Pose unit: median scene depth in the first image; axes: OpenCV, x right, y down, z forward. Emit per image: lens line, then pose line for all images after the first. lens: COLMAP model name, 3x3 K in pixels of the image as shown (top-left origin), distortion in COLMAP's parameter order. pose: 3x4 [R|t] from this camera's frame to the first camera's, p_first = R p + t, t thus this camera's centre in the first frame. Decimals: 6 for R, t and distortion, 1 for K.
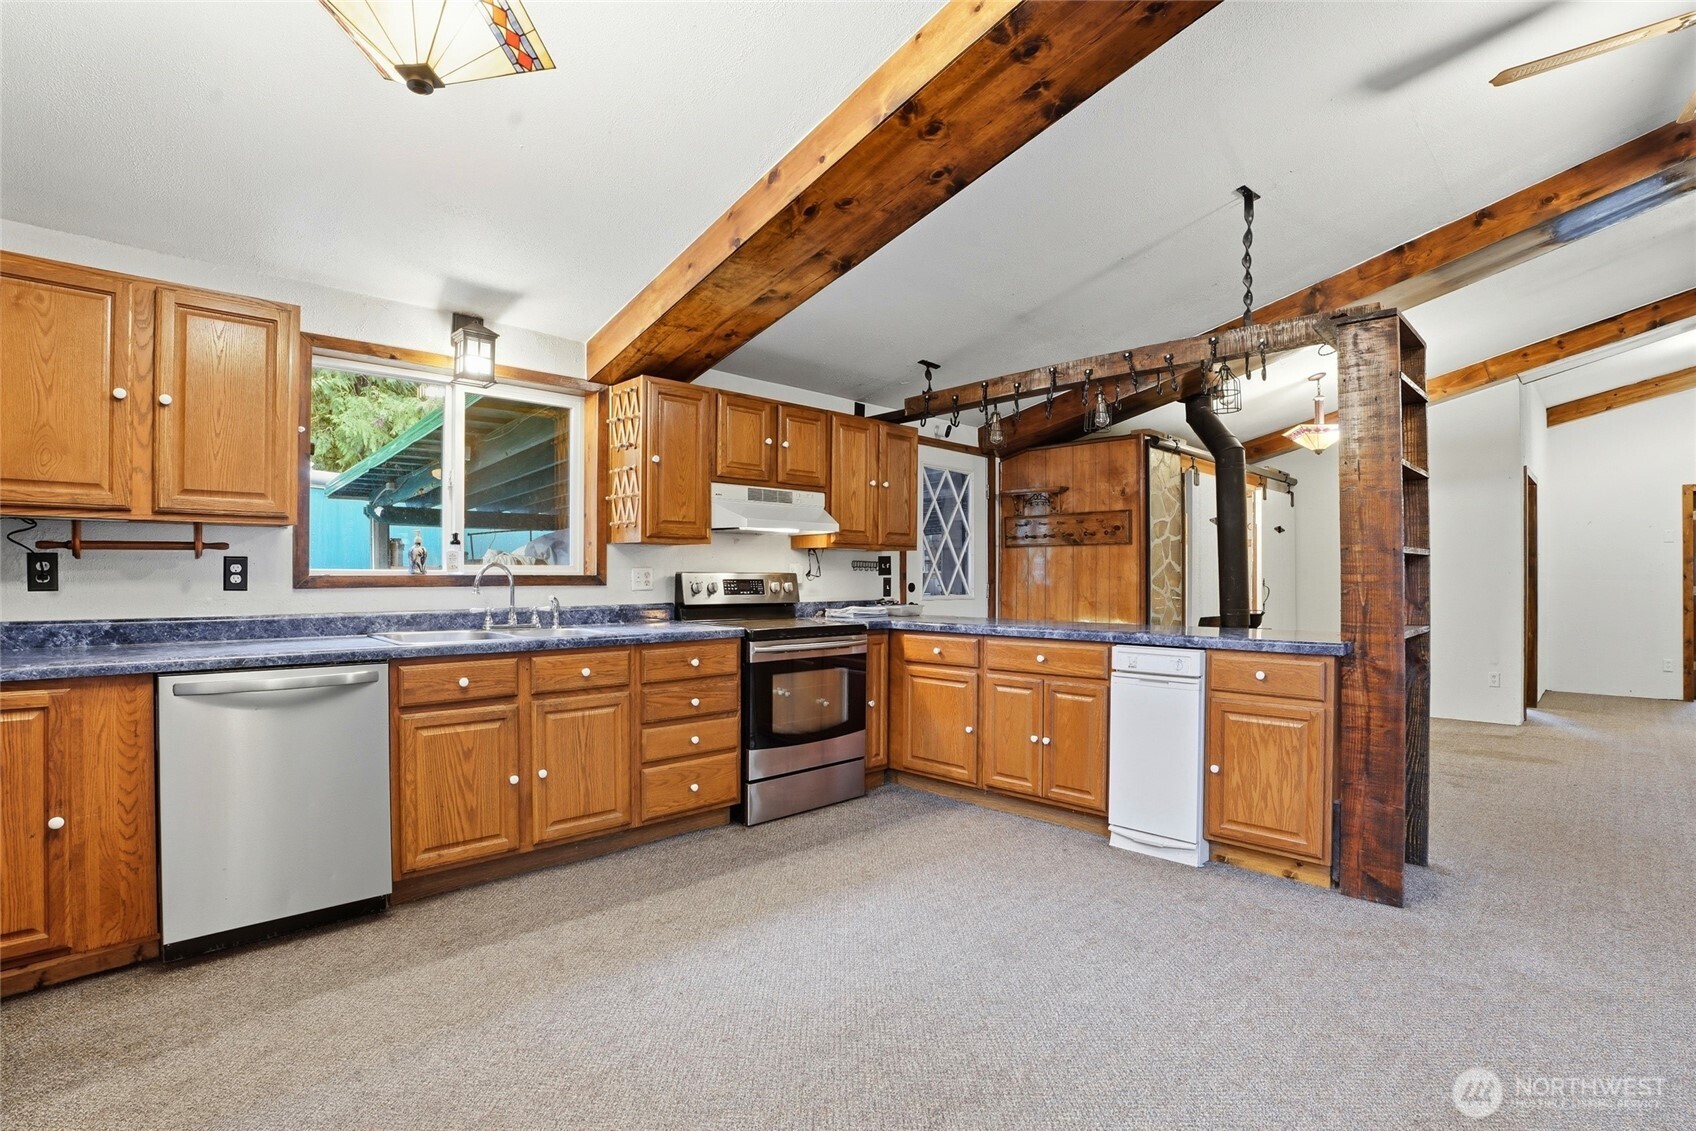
lens RADIAL K [[784.5, 0, 847.4], [0, 784.5, 578.2], [0, 0, 1]] dist [-0.079453, 0.028087]
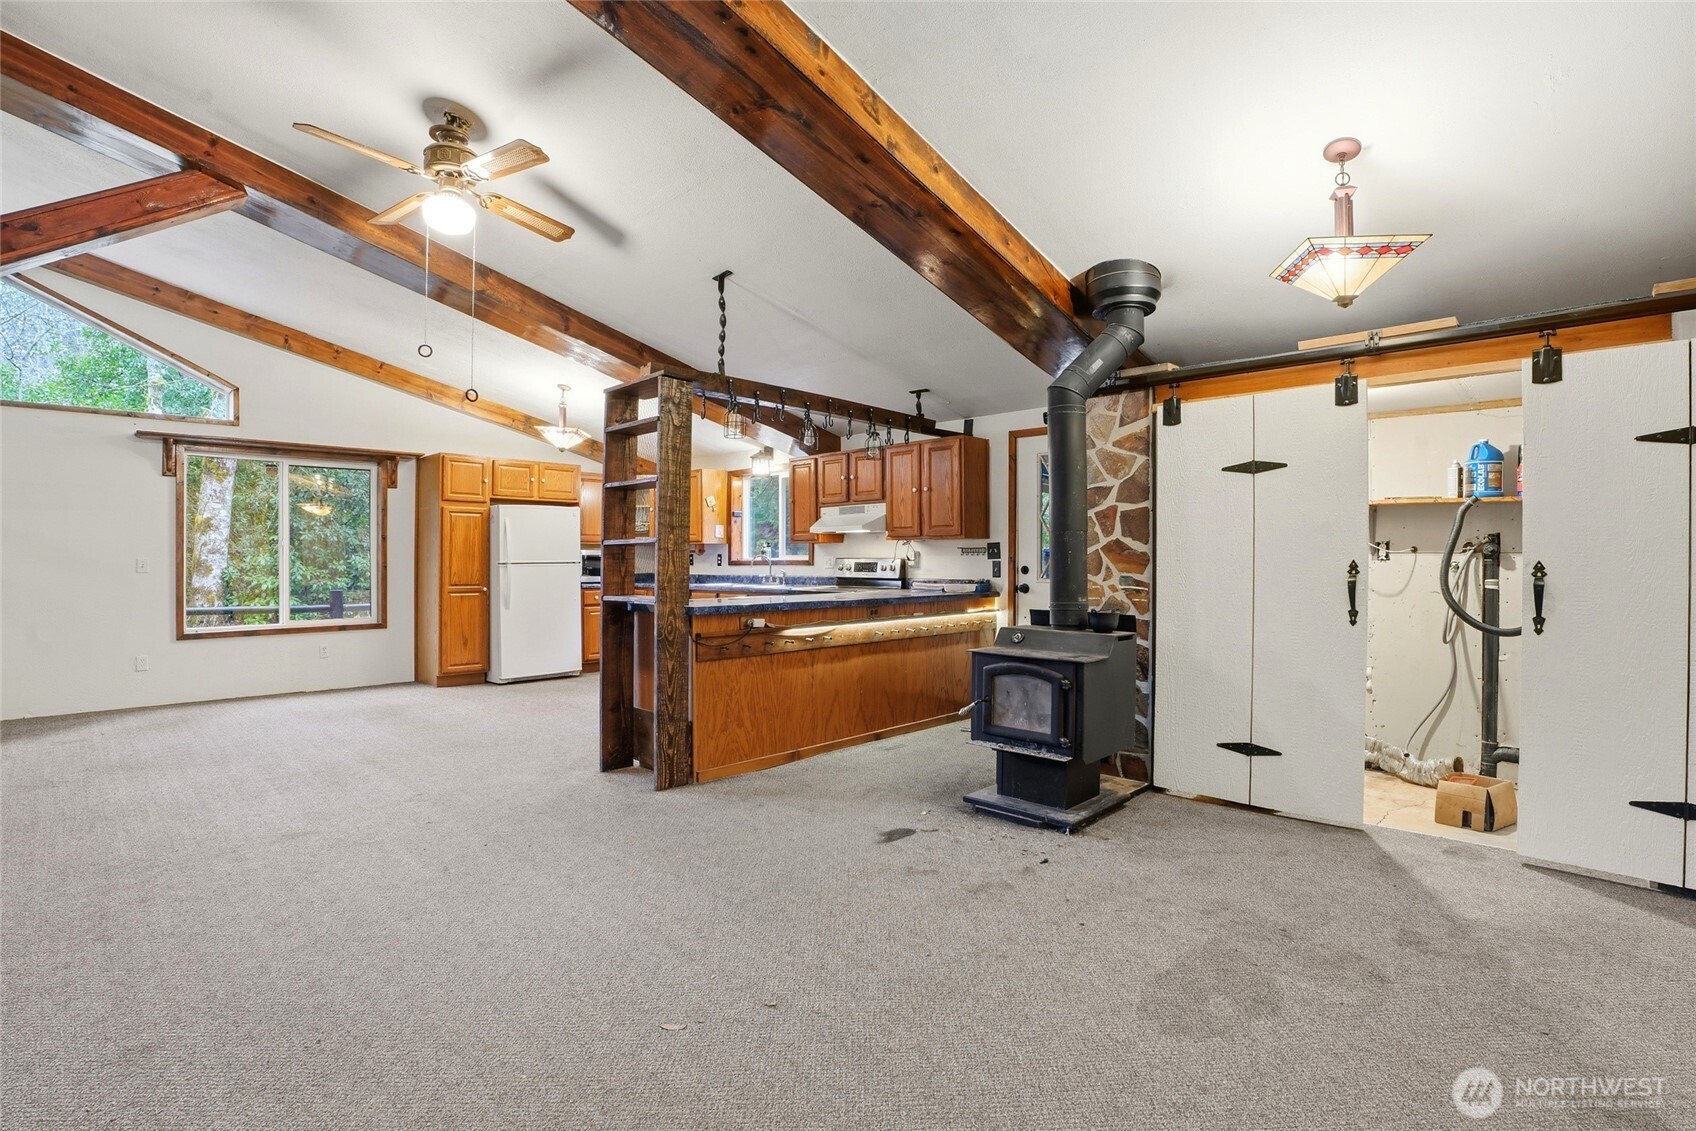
lens RADIAL K [[813.4, 0, 856.3], [0, 813.4, 560.9], [0, 0, 1]] dist [-0.055911, 0.026697]
pose [[0.044468, -0.003434, -0.999005, 2.050101], [-0.001110, 0.999993, -0.003487, 0.005926], [0.999010, 0.001264, 0.044464, 1.221450]]
